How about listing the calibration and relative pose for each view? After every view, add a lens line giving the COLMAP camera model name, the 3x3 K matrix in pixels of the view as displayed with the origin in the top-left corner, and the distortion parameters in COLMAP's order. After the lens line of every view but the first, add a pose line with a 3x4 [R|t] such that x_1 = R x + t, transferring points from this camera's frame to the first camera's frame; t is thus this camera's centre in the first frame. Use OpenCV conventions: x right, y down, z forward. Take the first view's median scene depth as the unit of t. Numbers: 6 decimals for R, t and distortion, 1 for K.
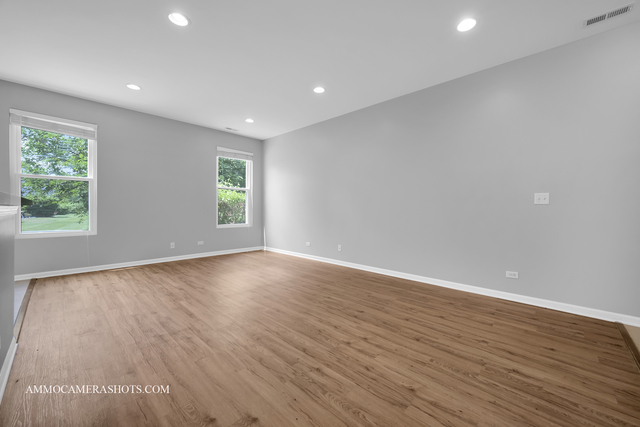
lens RADIAL K [[252.6, 0, 324.5], [0, 252.6, 209.6], [0, 0, 1]] dist [0.001164, -0.000146]
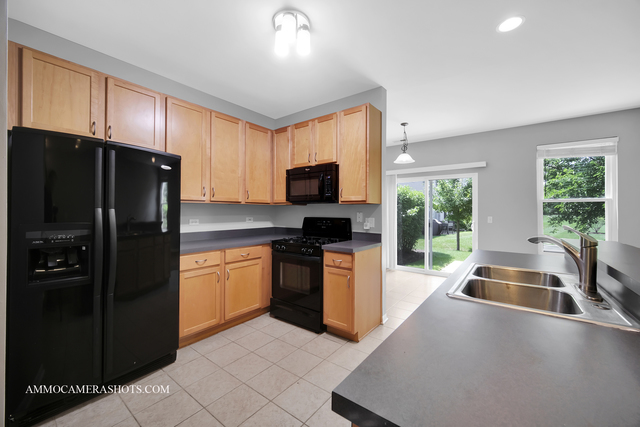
lens RADIAL K [[252.6, 0, 324.5], [0, 252.6, 209.6], [0, 0, 1]] dist [0.001164, -0.000146]
pose [[0.106765, -0.016589, -0.994146, -0.240021], [-0.005269, 0.999837, -0.017250, -0.107340], [0.994270, 0.007080, 0.106660, -0.175044]]
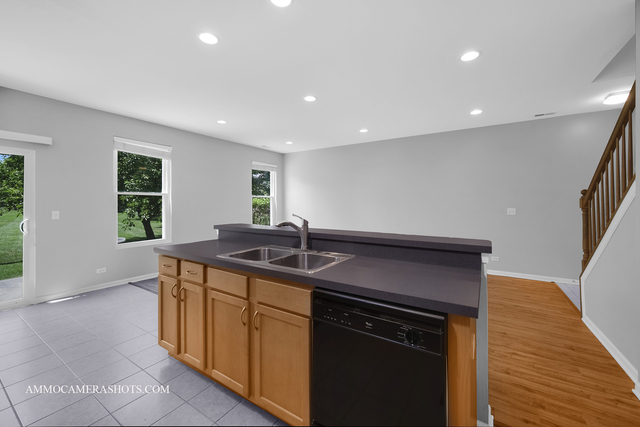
lens RADIAL K [[252.6, 0, 324.5], [0, 252.6, 209.6], [0, 0, 1]] dist [0.001164, -0.000146]
pose [[0.983097, -0.012105, 0.182684, -0.730451], [0.007604, 0.999651, 0.025315, -0.126331], [-0.182927, -0.023498, 0.982846, -0.447555]]
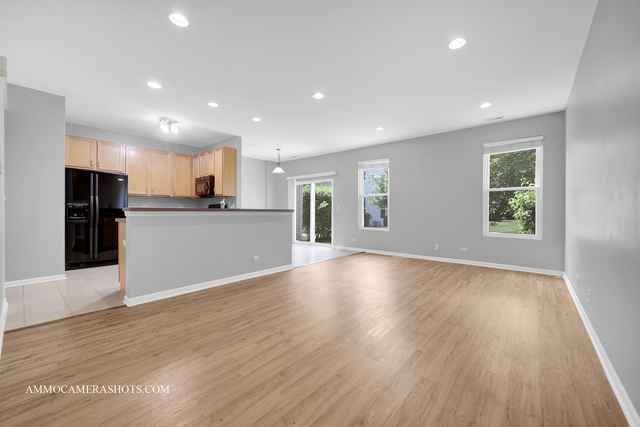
lens RADIAL K [[252.6, 0, 324.5], [0, 252.6, 209.6], [0, 0, 1]] dist [0.001164, -0.000146]
pose [[0.061789, -0.016299, -0.997956, 0.978568], [-0.006226, 0.999841, -0.016715, 0.001546], [0.998070, 0.007246, 0.061678, 0.889075]]
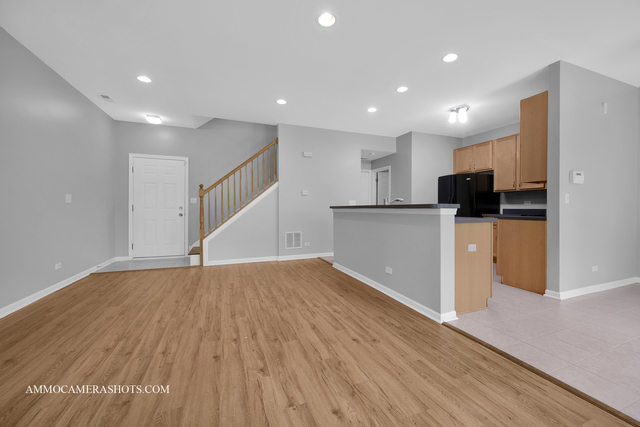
lens RADIAL K [[252.6, 0, 324.5], [0, 252.6, 209.6], [0, 0, 1]] dist [0.001164, -0.000146]
pose [[-0.907202, -0.009864, 0.420579, -0.938302], [-0.007442, 0.999945, 0.007400, -0.010857], [-0.420629, 0.003584, -0.907226, 1.802468]]
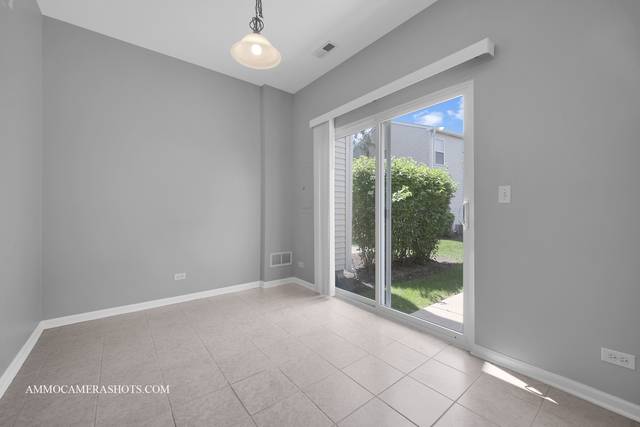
lens RADIAL K [[252.6, 0, 324.5], [0, 252.6, 209.6], [0, 0, 1]] dist [0.001164, -0.000146]
pose [[-0.137557, -0.014207, -0.990392, -1.198837], [-0.005022, 0.999894, -0.013646, -0.015825], [0.990481, 0.003097, -0.137613, 0.837488]]
